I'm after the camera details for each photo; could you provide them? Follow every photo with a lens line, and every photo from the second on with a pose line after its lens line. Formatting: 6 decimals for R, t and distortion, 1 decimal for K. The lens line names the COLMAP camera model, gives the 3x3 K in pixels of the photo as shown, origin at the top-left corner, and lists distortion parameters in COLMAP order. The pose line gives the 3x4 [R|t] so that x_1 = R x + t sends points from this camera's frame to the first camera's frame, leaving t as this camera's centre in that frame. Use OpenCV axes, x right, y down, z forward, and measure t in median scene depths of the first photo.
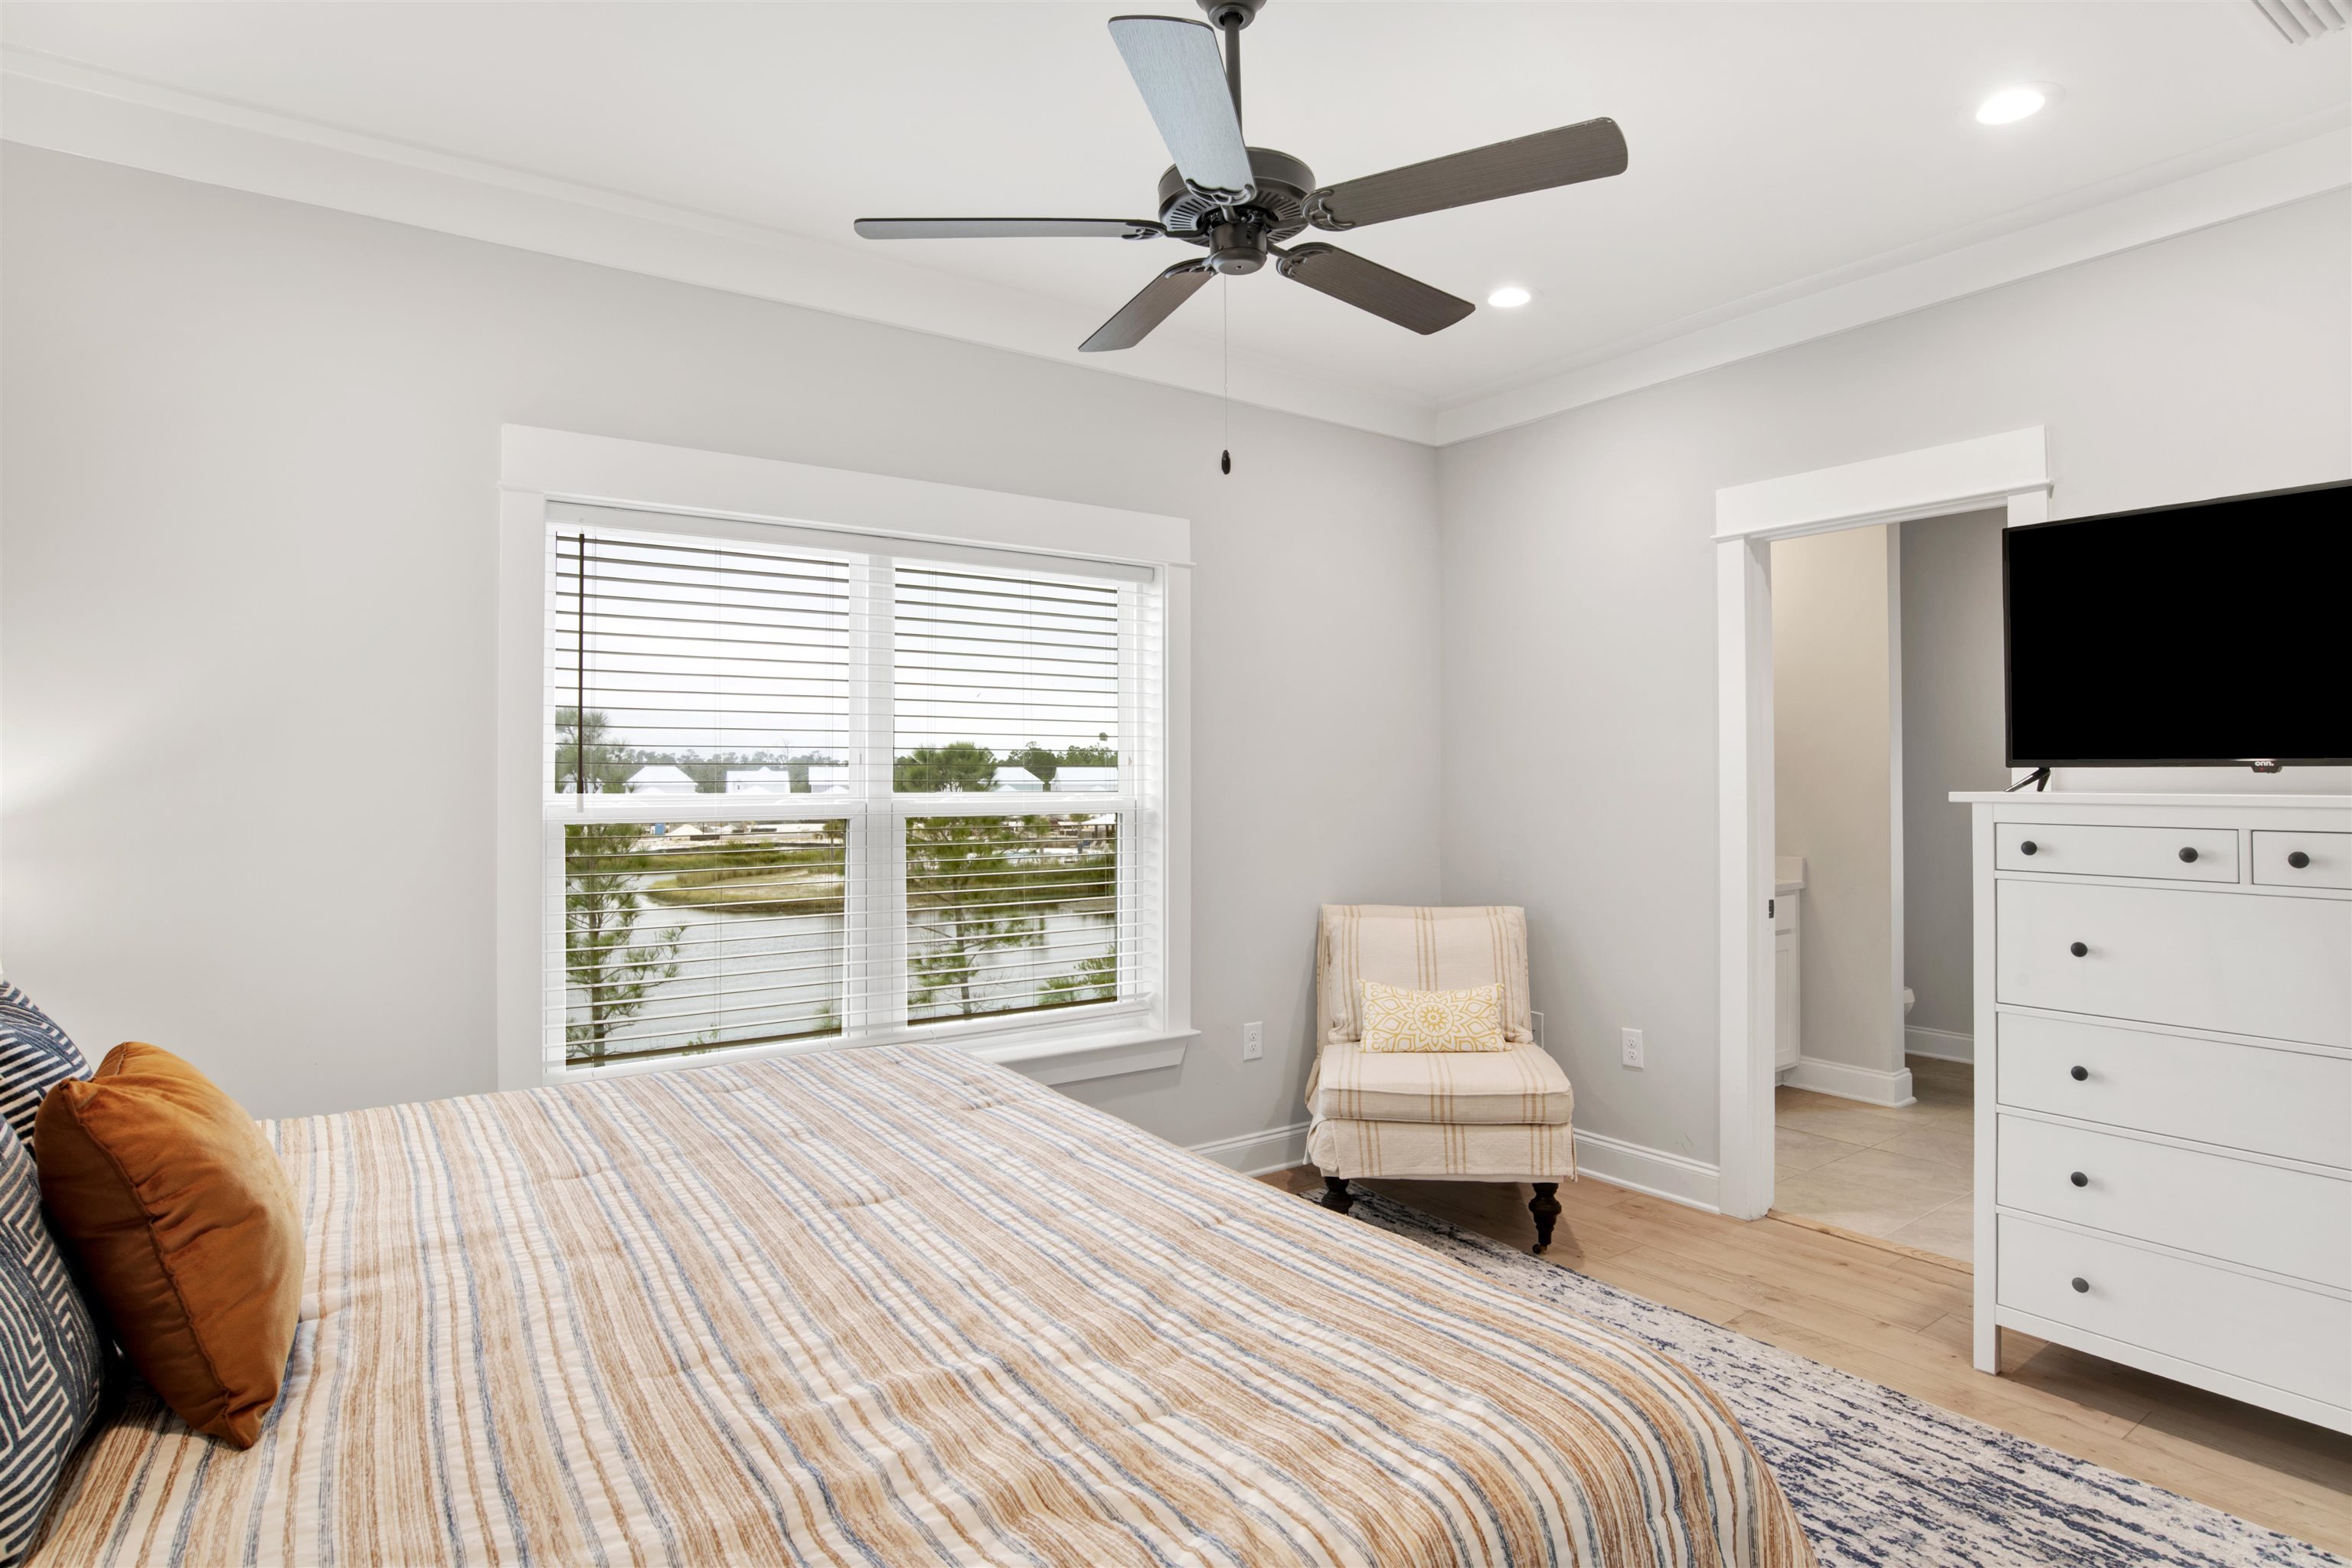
lens RADIAL K [[1299.8, 0, 1176.0], [0, 1299.8, 784.0], [0, 0, 1]] dist [-0.044688, -0.000011]
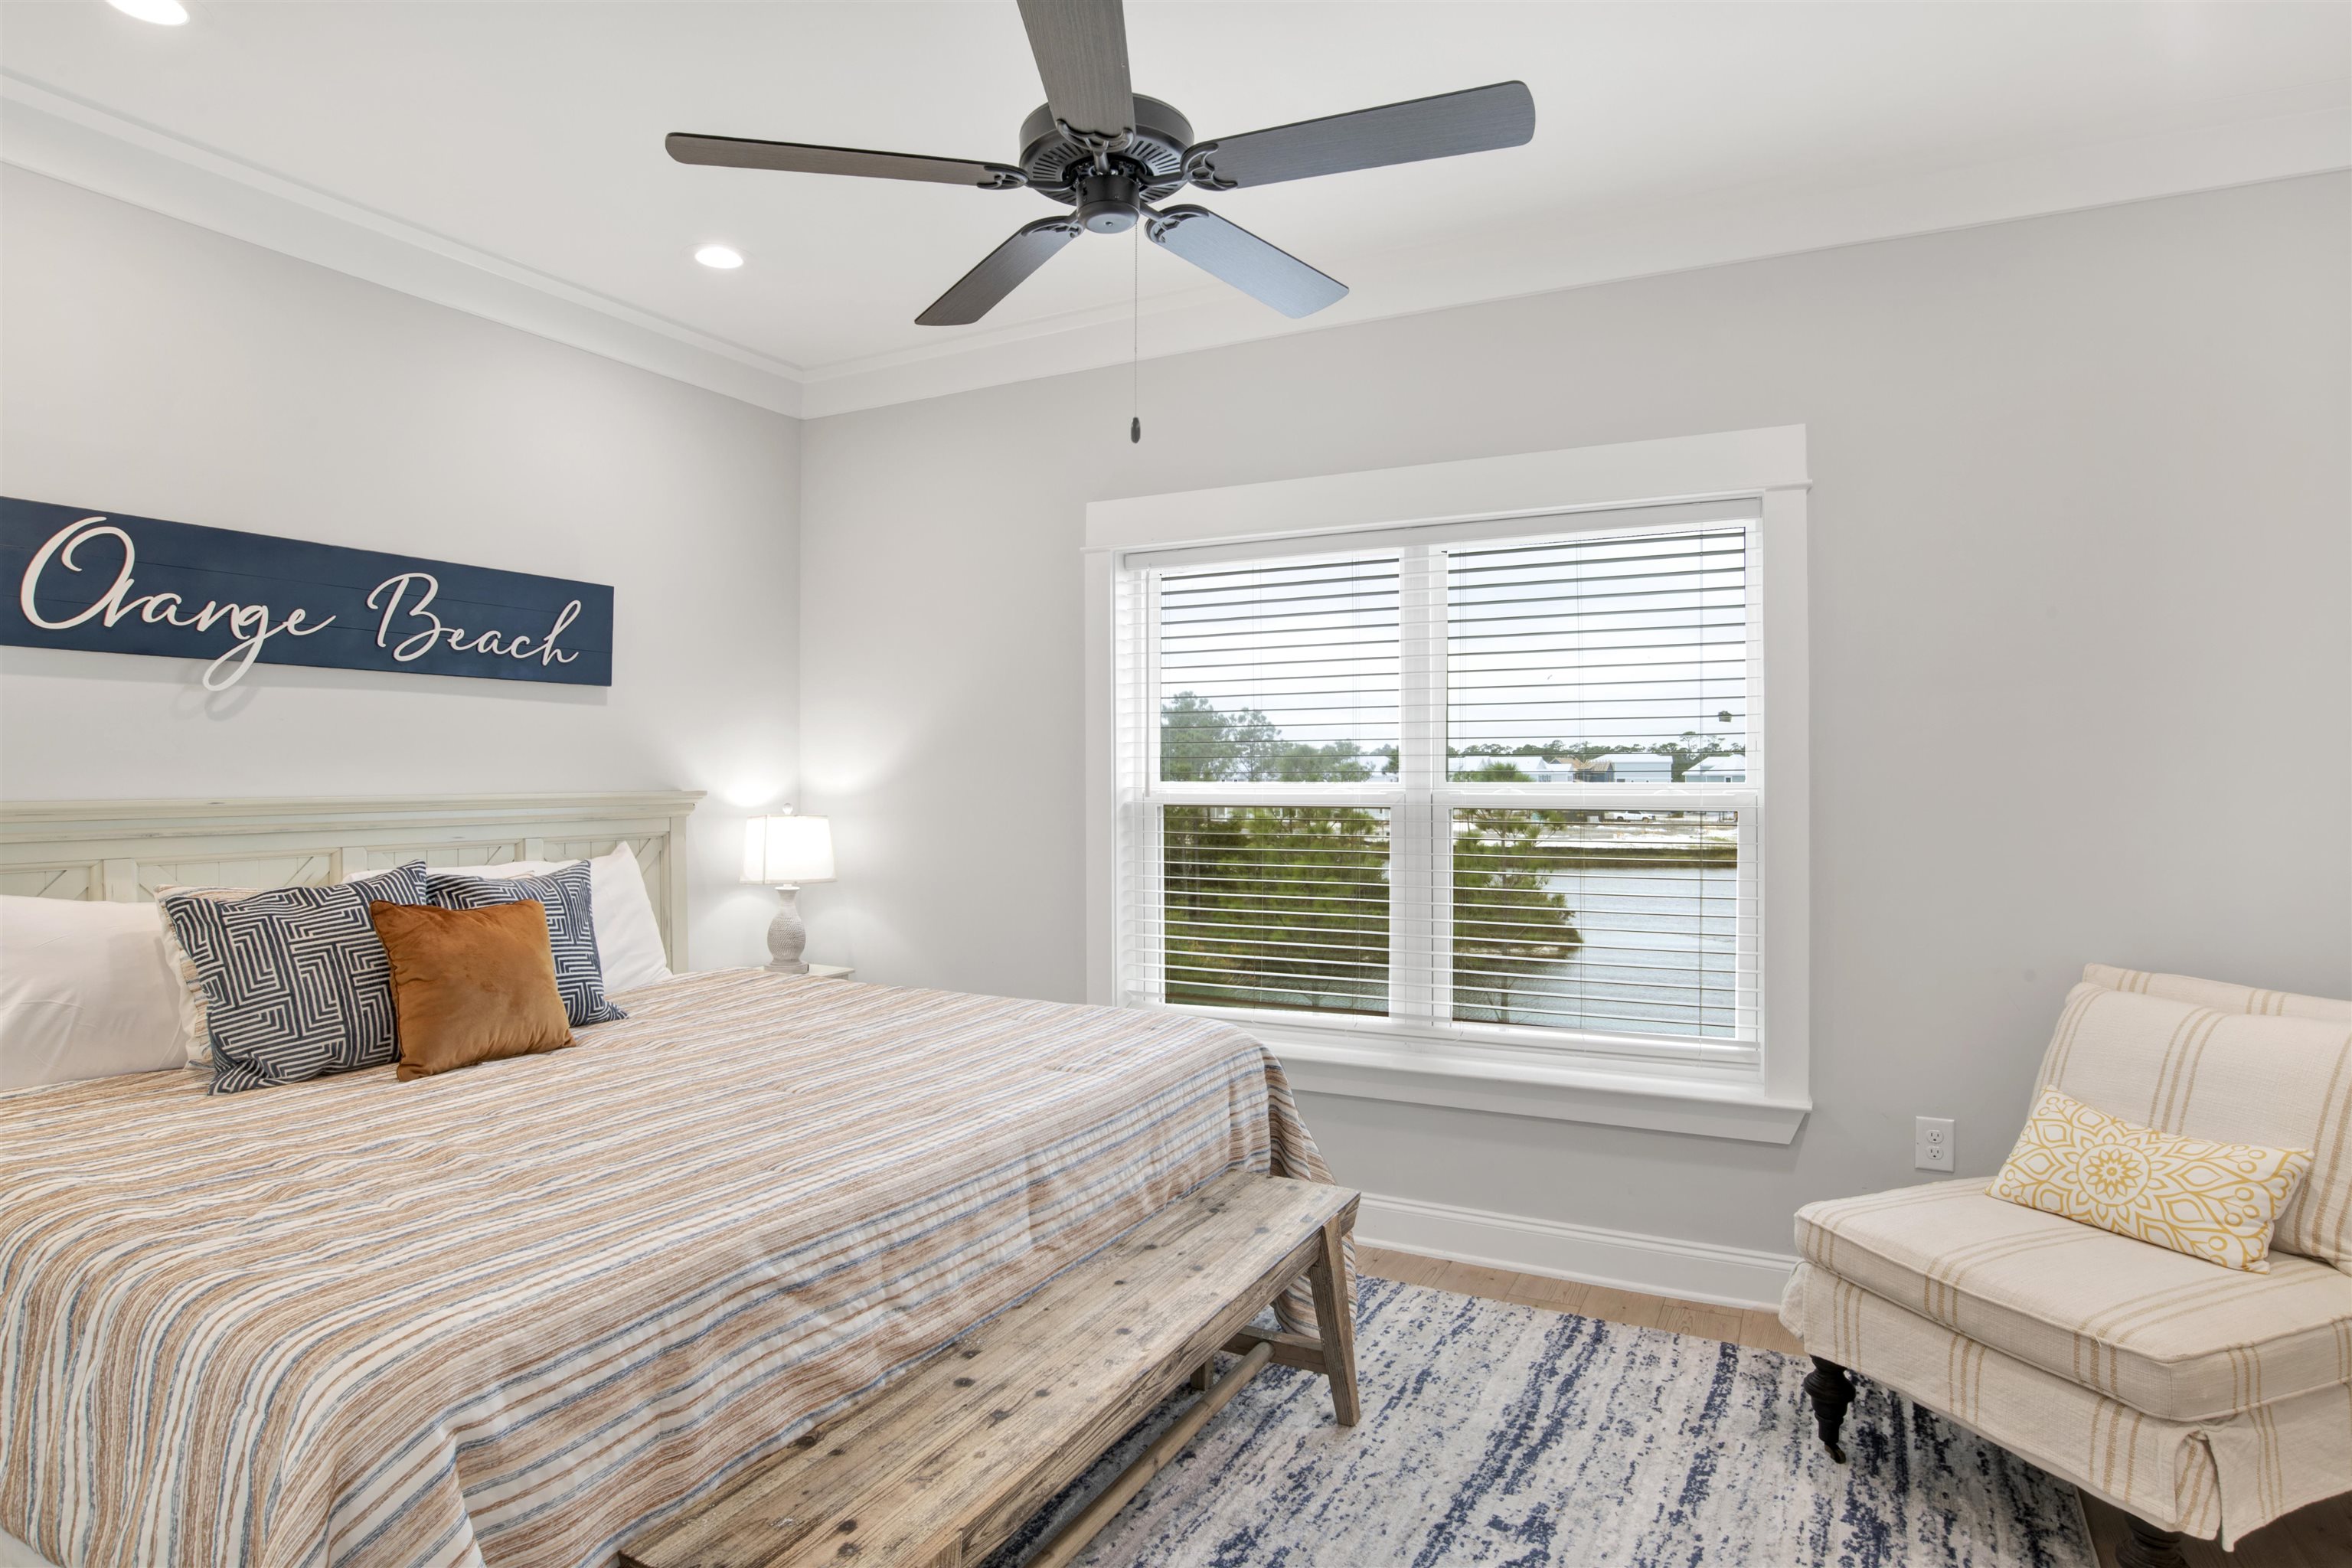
lens RADIAL K [[1232.9, 0, 1179.7], [0, 1232.9, 779.2], [0, 0, 1]] dist [-0.076863, 0.030323]
pose [[0.432296, 0.009048, -0.901687, 0.558023], [-0.002017, 0.999957, 0.009066, -0.004070], [0.901730, -0.002100, 0.432295, 0.428772]]
